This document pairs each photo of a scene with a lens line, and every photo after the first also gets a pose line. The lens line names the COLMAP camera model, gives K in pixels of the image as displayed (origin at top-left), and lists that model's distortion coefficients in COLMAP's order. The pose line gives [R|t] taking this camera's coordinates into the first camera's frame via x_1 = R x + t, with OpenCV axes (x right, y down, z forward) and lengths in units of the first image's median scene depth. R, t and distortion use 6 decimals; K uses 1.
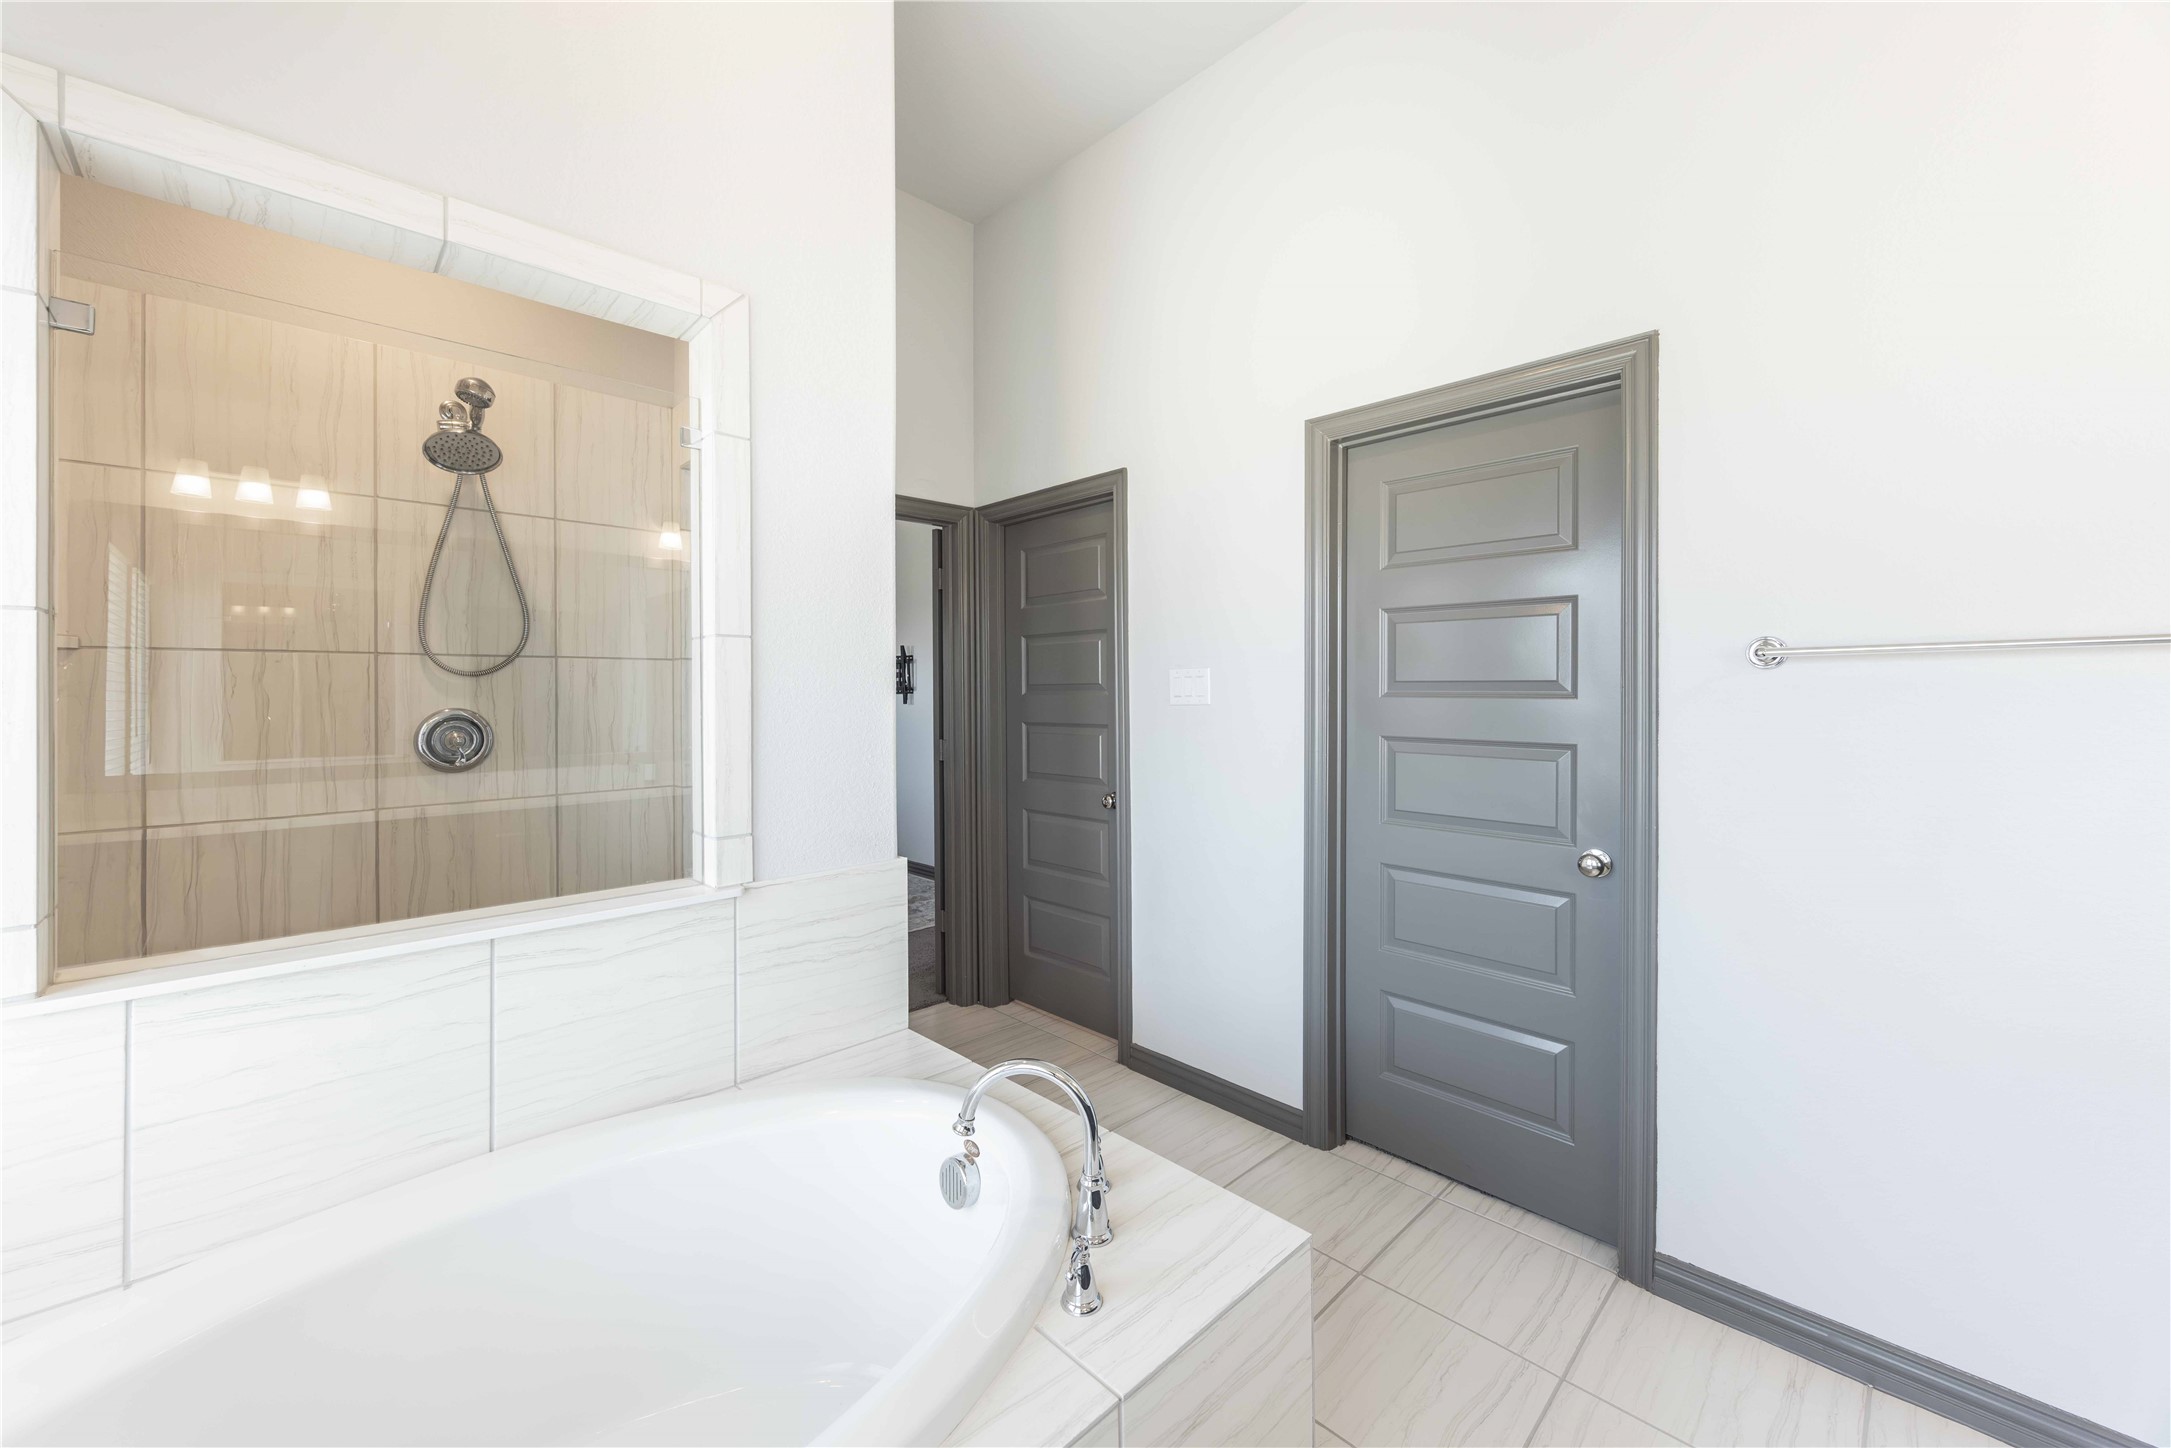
lens RADIAL K [[845.5, 0, 1084.6], [0, 845.5, 677.1], [0, 0, 1]] dist [-0.002986, -0.000143]
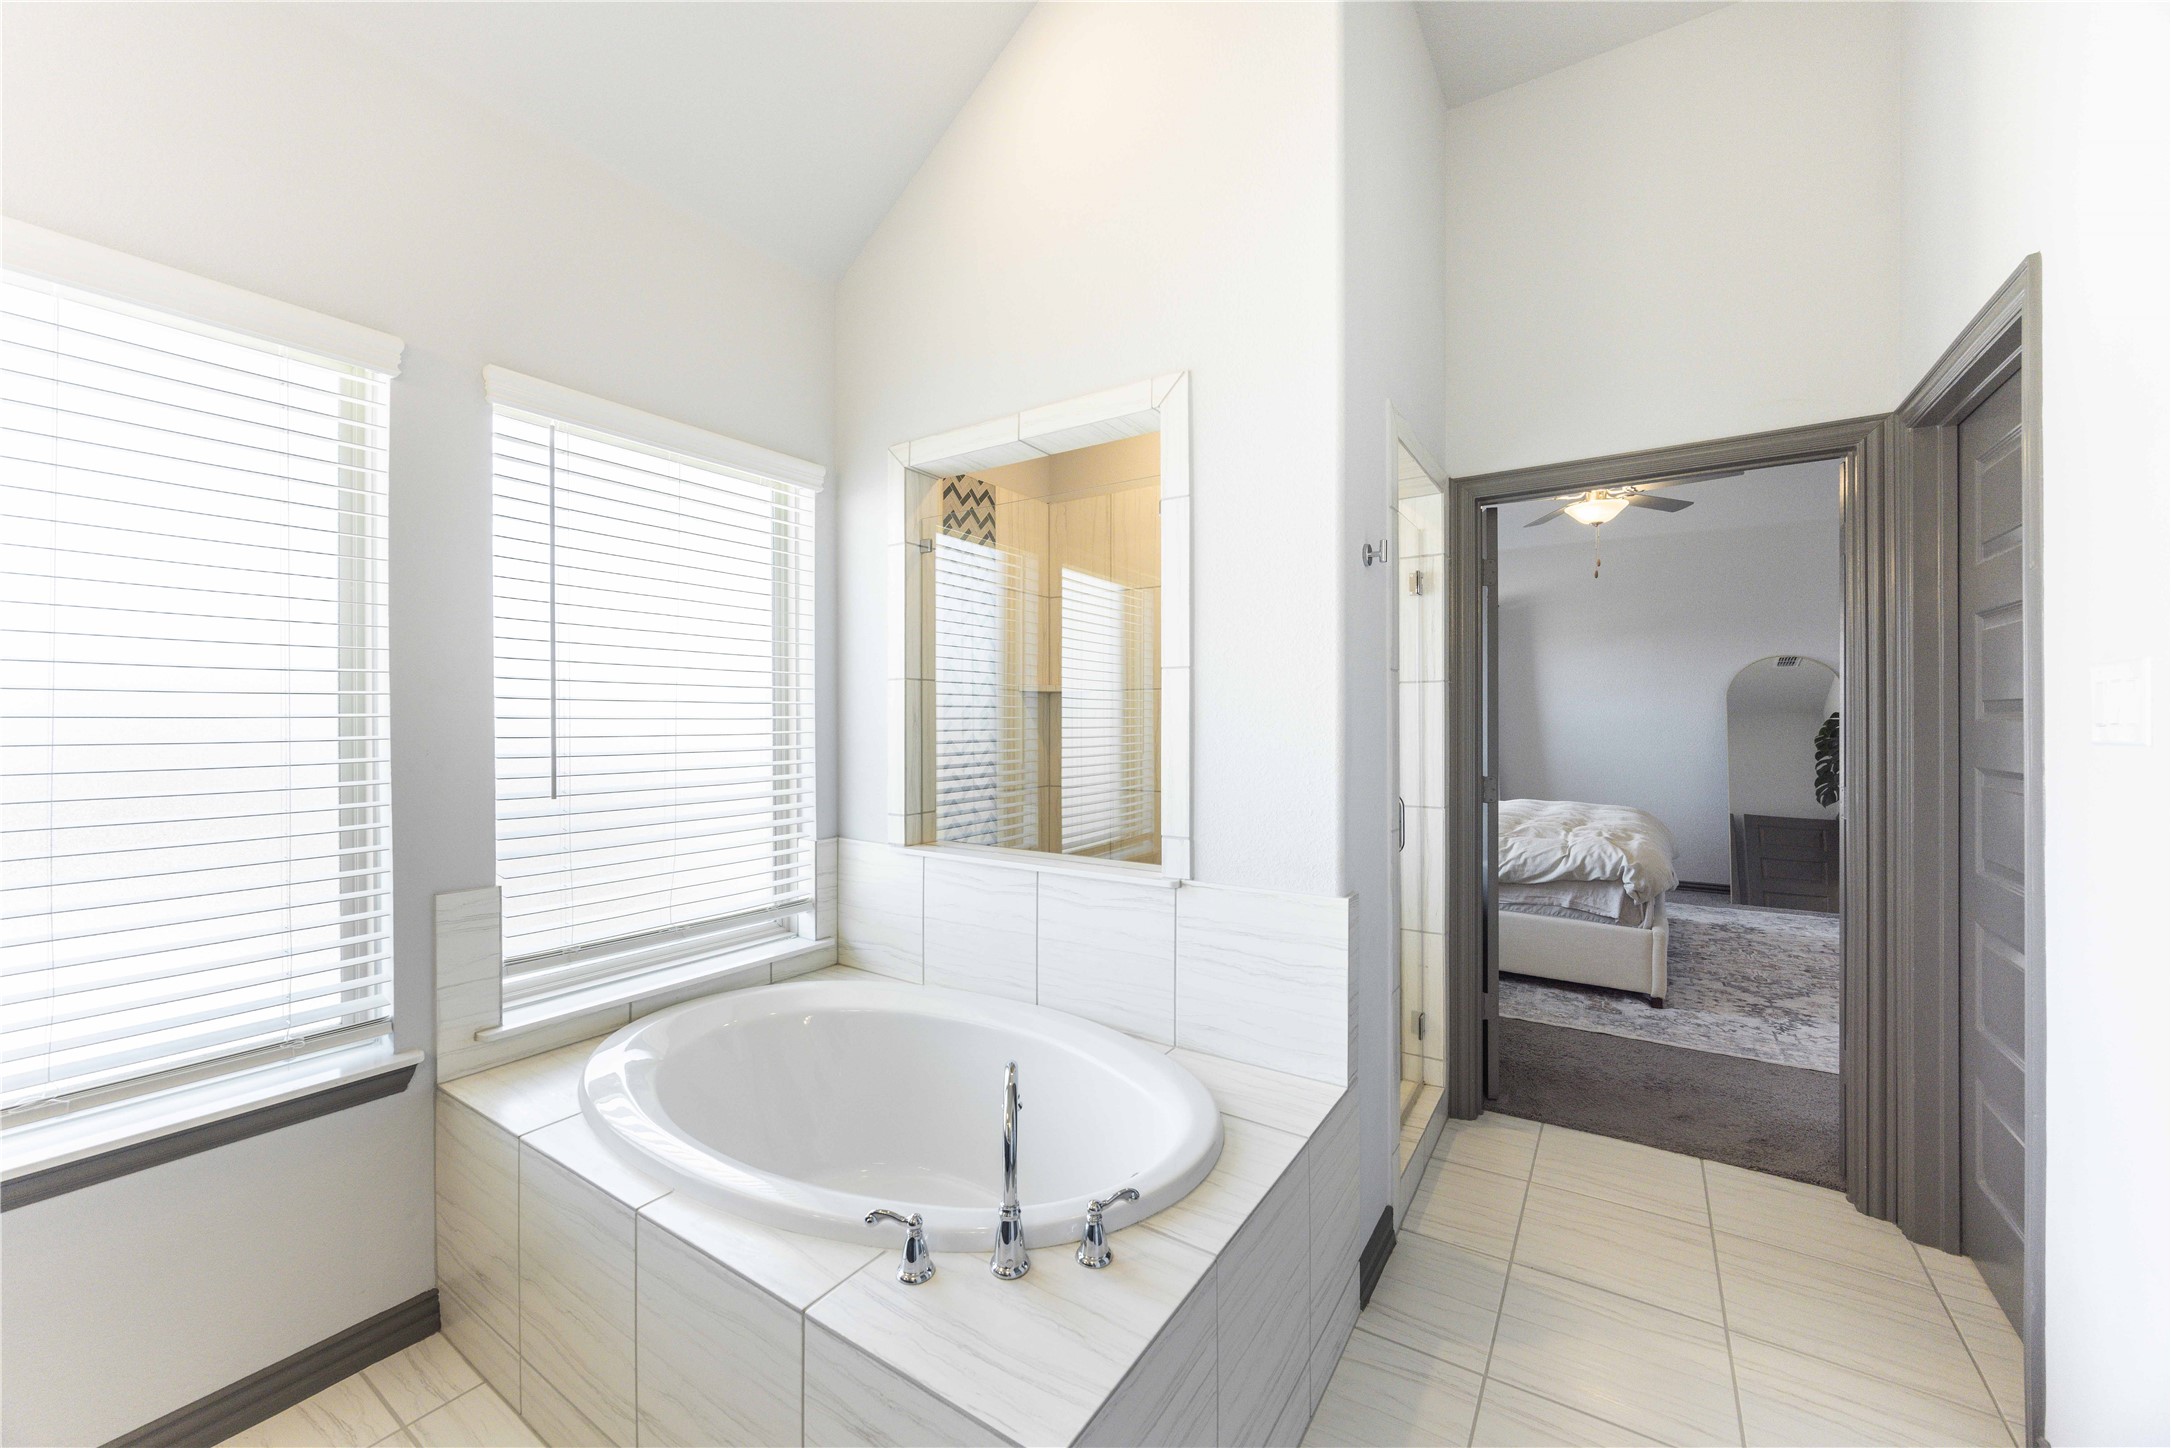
lens RADIAL K [[831.3, 0, 1082.3], [0, 831.3, 711.3], [0, 0, 1]] dist [-0.002865, -0.000158]
pose [[0.207976, -0.003932, -0.978126, 0.694821], [0.019110, 0.999817, 0.000044, 0.010320], [0.977947, -0.018701, 0.208014, 0.633770]]
